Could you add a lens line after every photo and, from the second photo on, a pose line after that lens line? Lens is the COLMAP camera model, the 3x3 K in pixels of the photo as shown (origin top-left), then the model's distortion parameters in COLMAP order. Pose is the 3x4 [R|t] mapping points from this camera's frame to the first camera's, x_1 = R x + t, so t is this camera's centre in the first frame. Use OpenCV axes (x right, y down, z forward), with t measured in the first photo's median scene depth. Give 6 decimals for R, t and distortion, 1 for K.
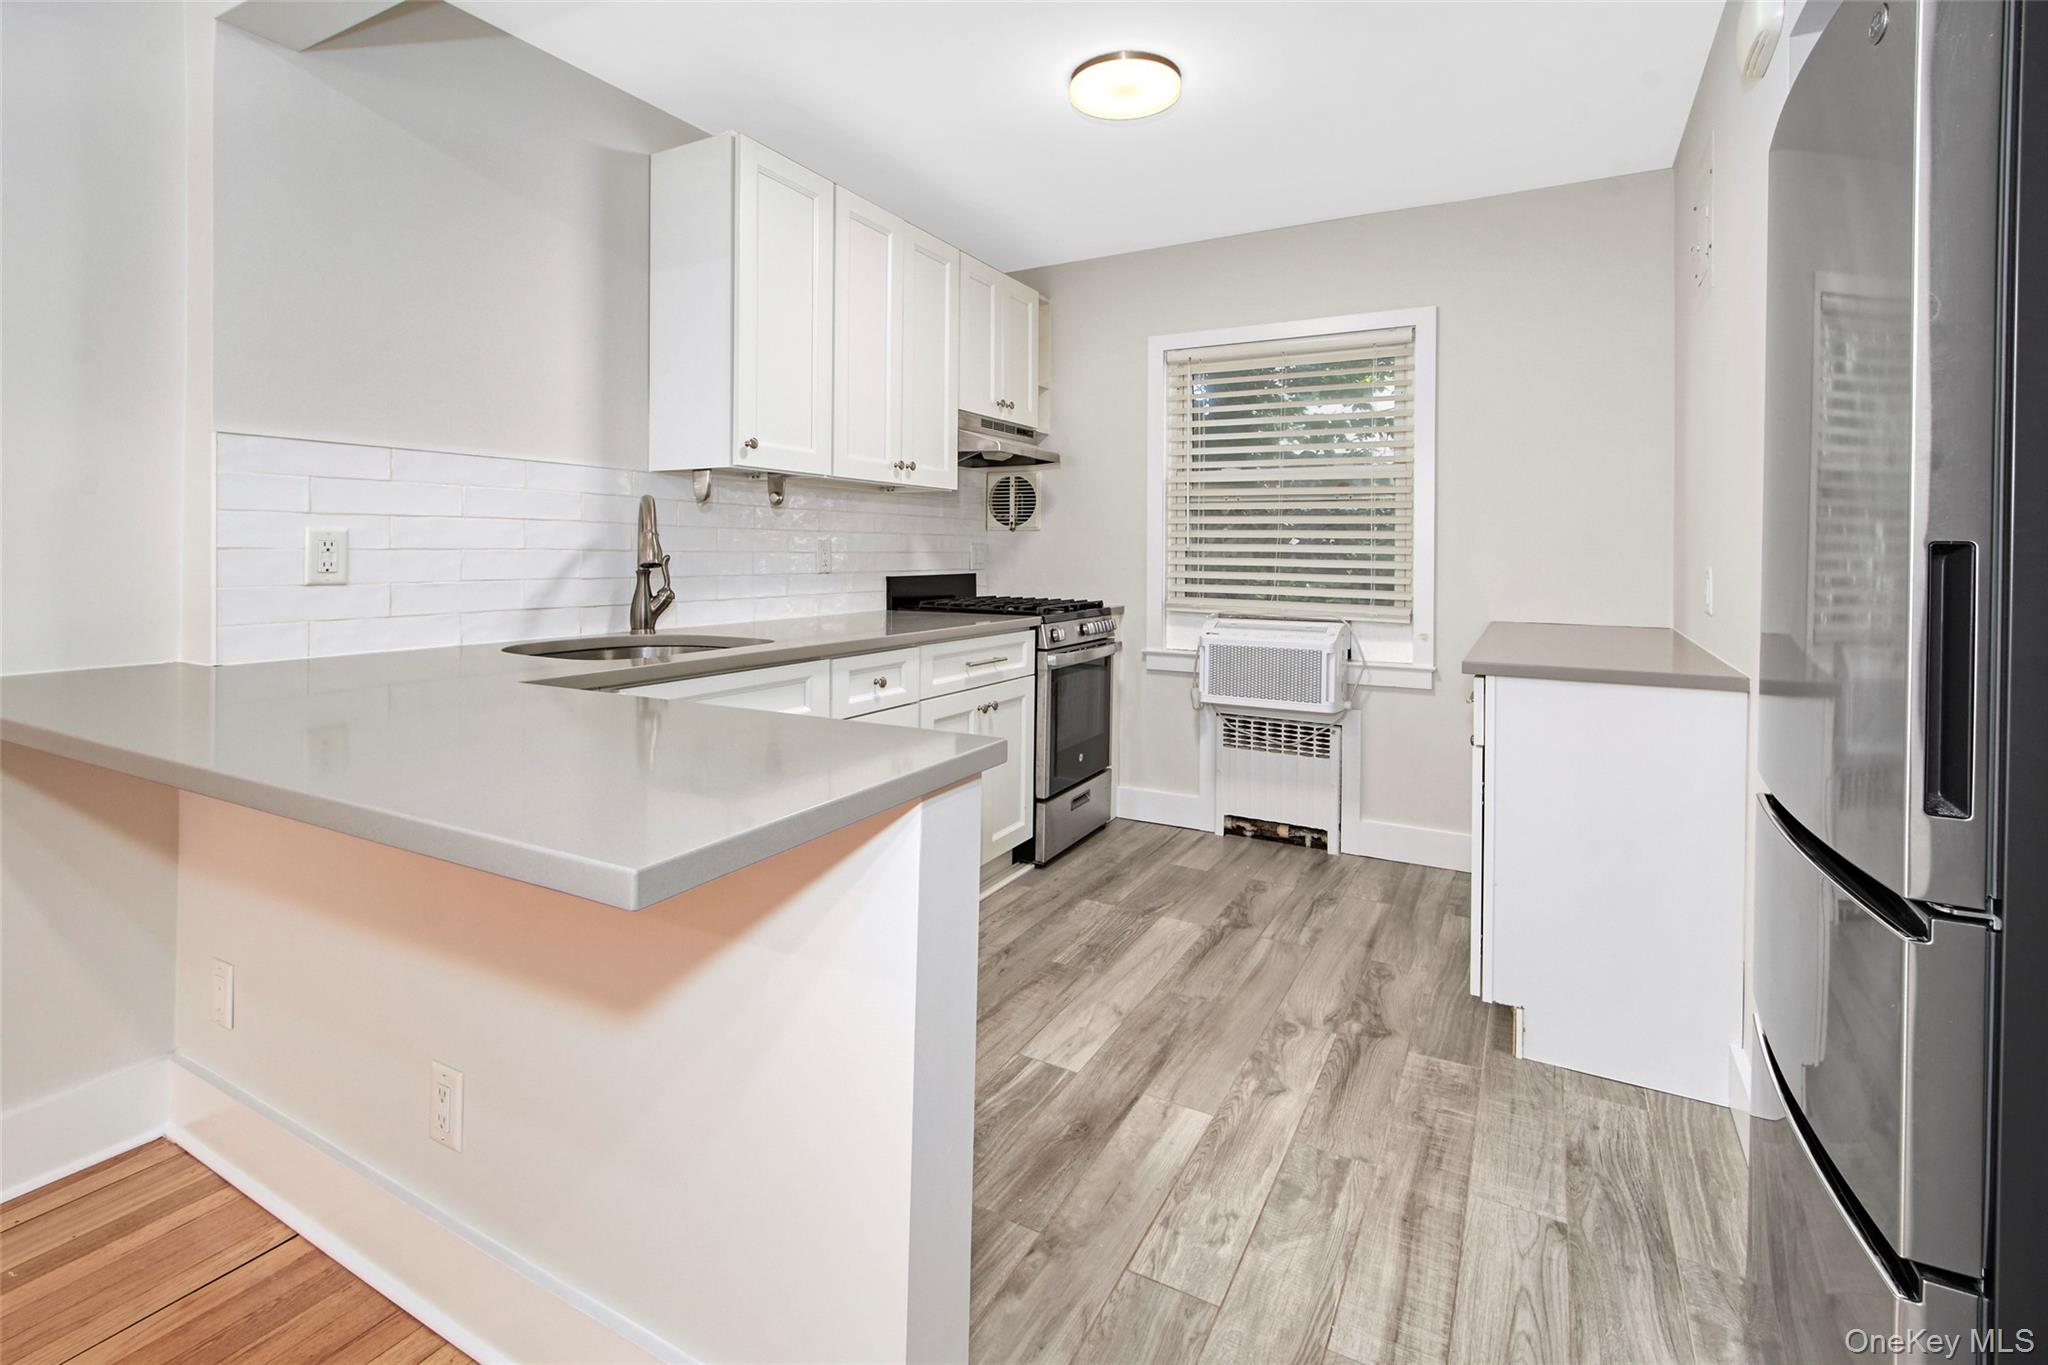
lens RADIAL K [[936.2, 0, 936.9], [0, 936.2, 555.0], [0, 0, 1]] dist [-0.005805, -0.001463]
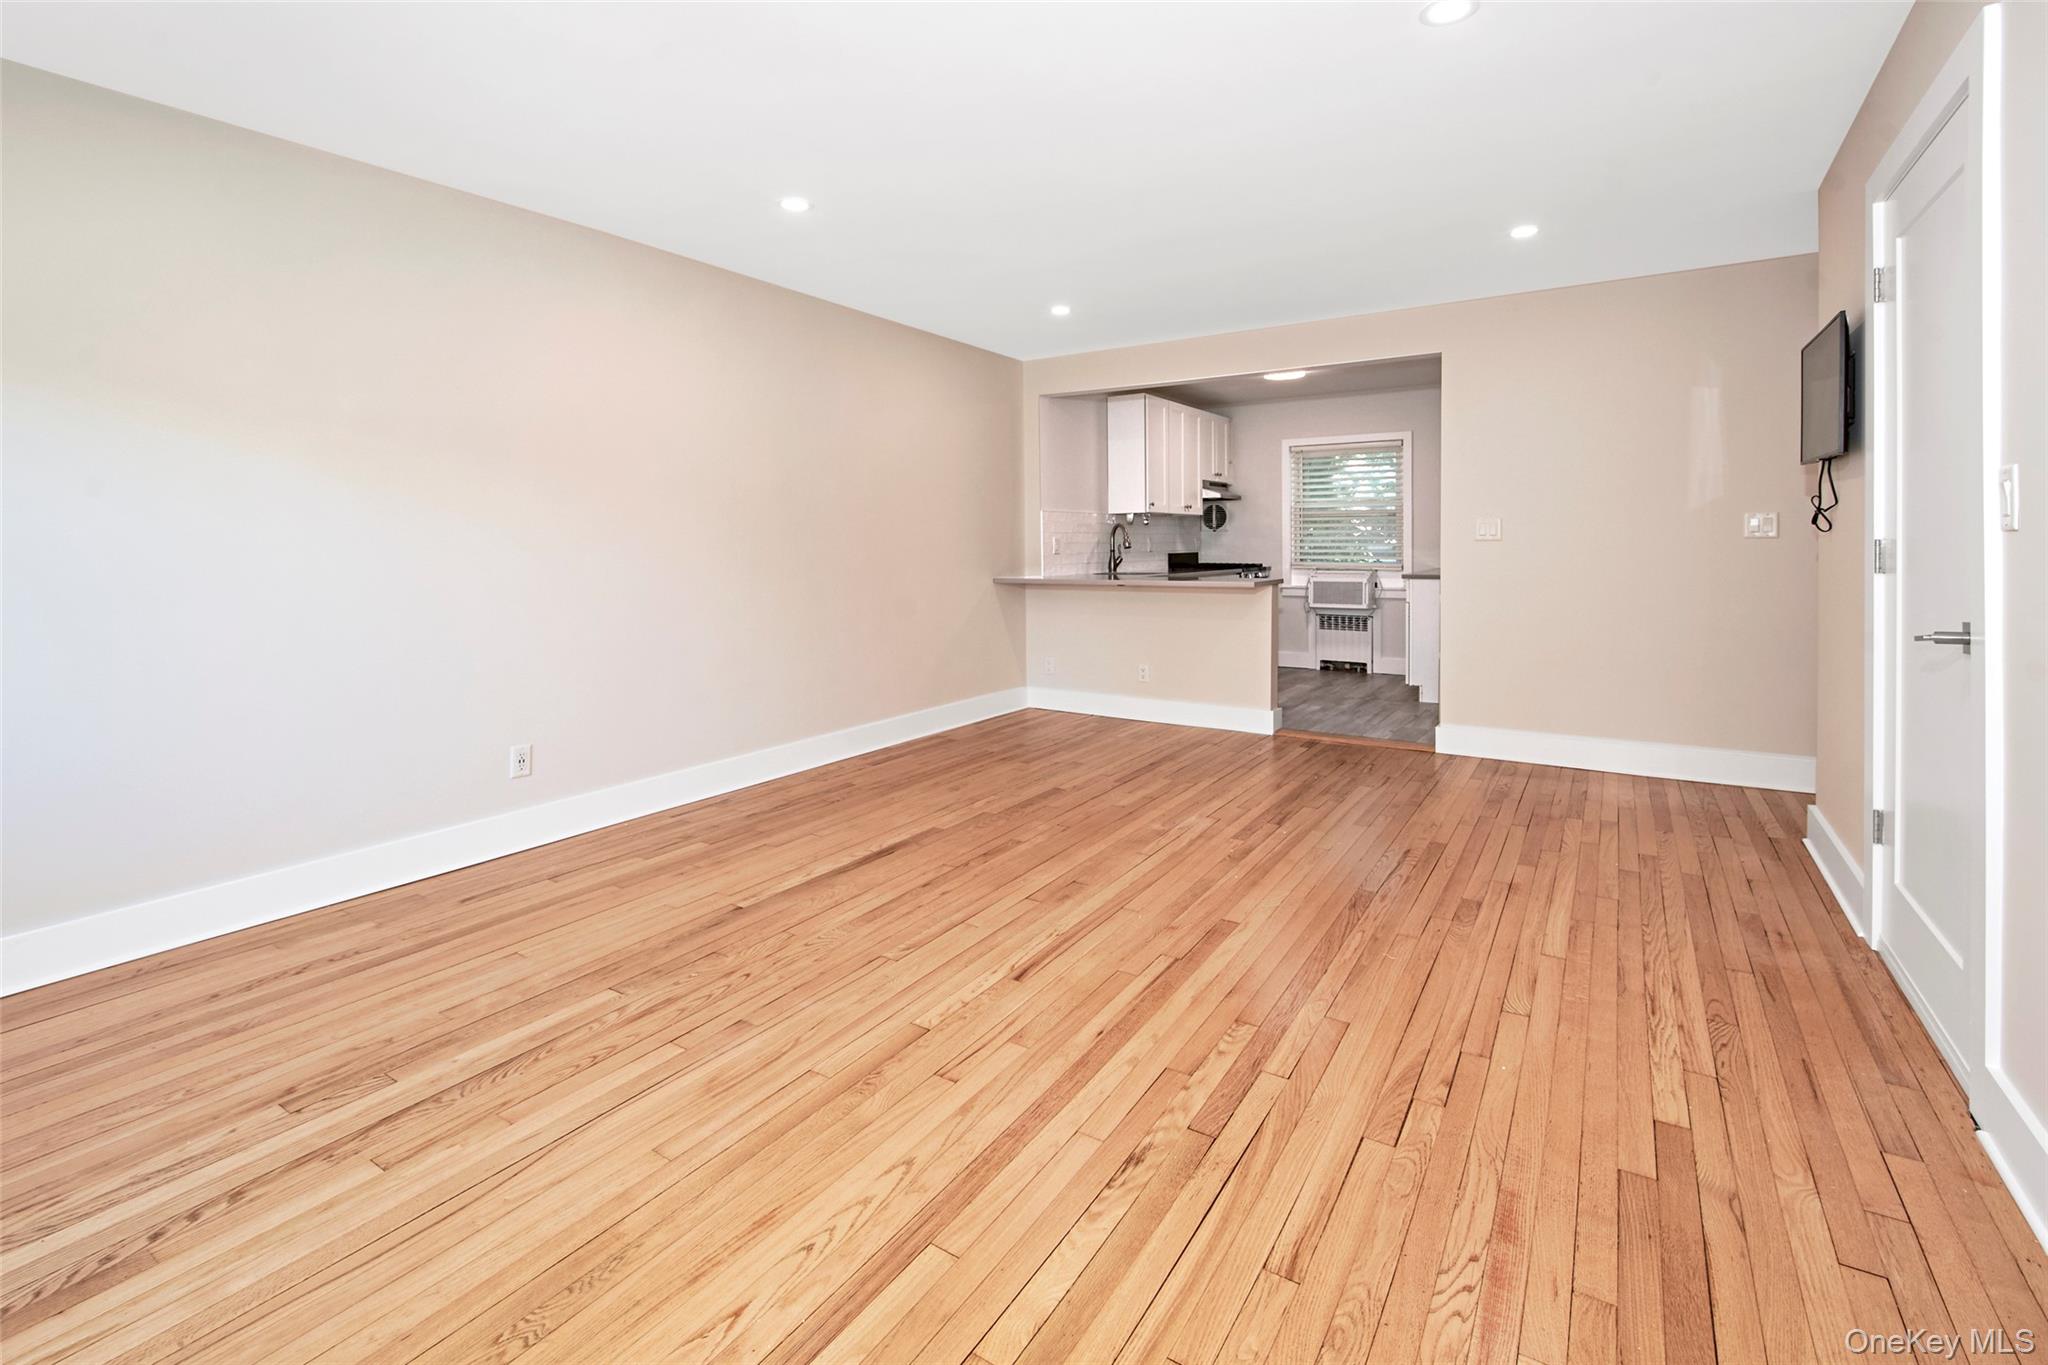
lens RADIAL K [[948.3, 0, 998.6], [0, 948.3, 558.4], [0, 0, 1]] dist [0.002818, -0.002414]
pose [[0.999693, -0.013322, -0.020884, -0.433051], [0.013545, 0.999853, 0.010556, 0.005576], [0.020740, -0.010836, 0.999726, -1.347992]]
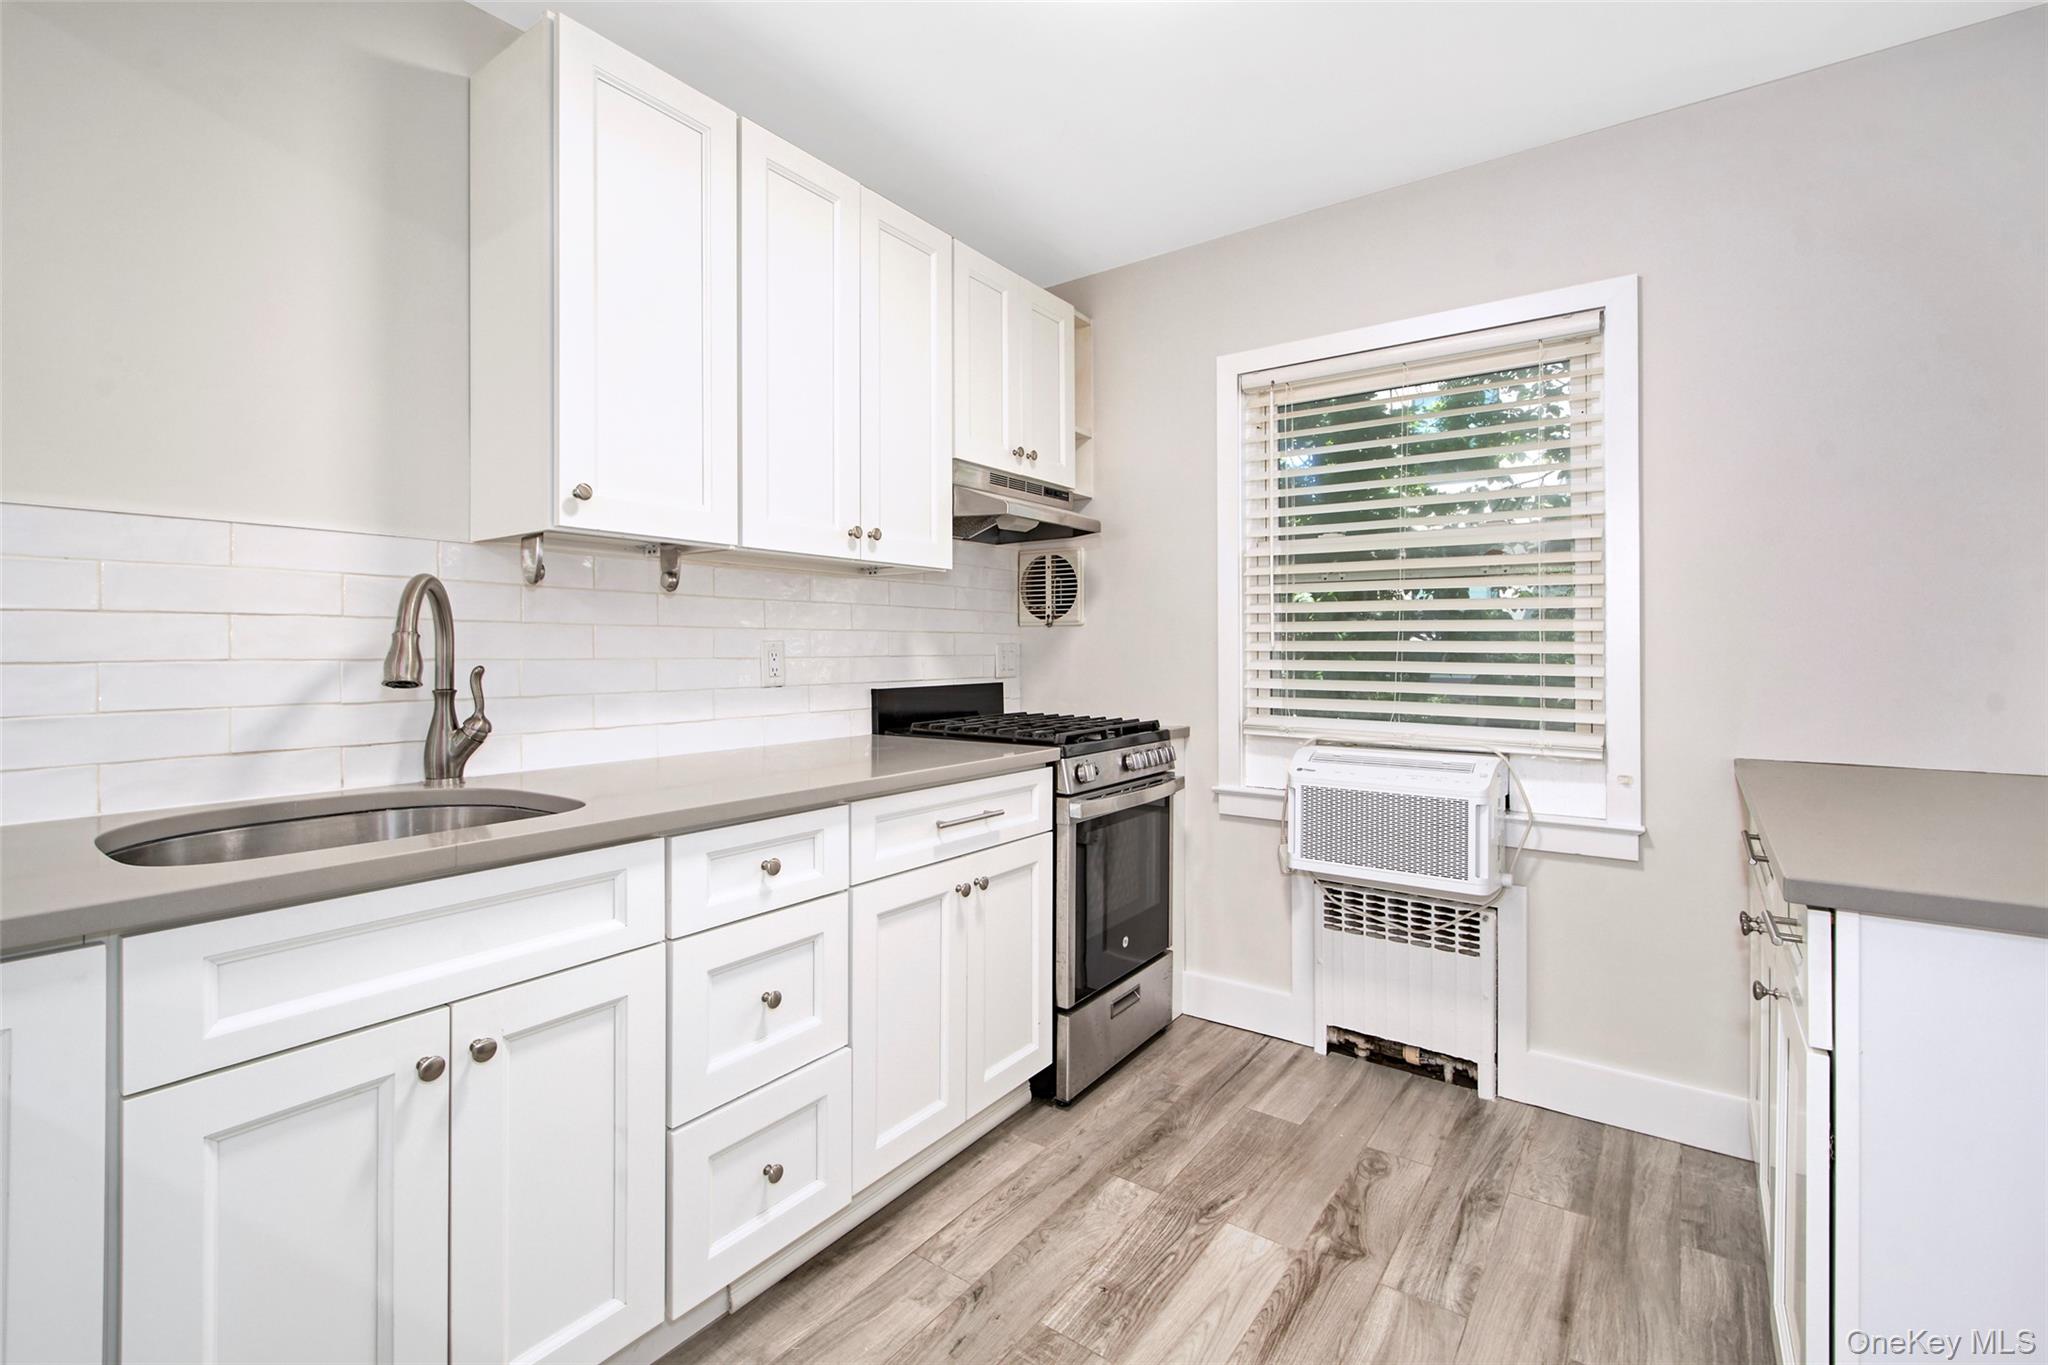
lens RADIAL K [[936.2, 0, 1052.7], [0, 936.2, 647.3], [0, 0, 1]] dist [-0.005805, -0.001463]
pose [[0.999956, -0.009333, 0.000689, 0.110517], [0.009338, 0.999936, -0.006404, -0.004726], [-0.000630, 0.006410, 0.999979, 0.316254]]
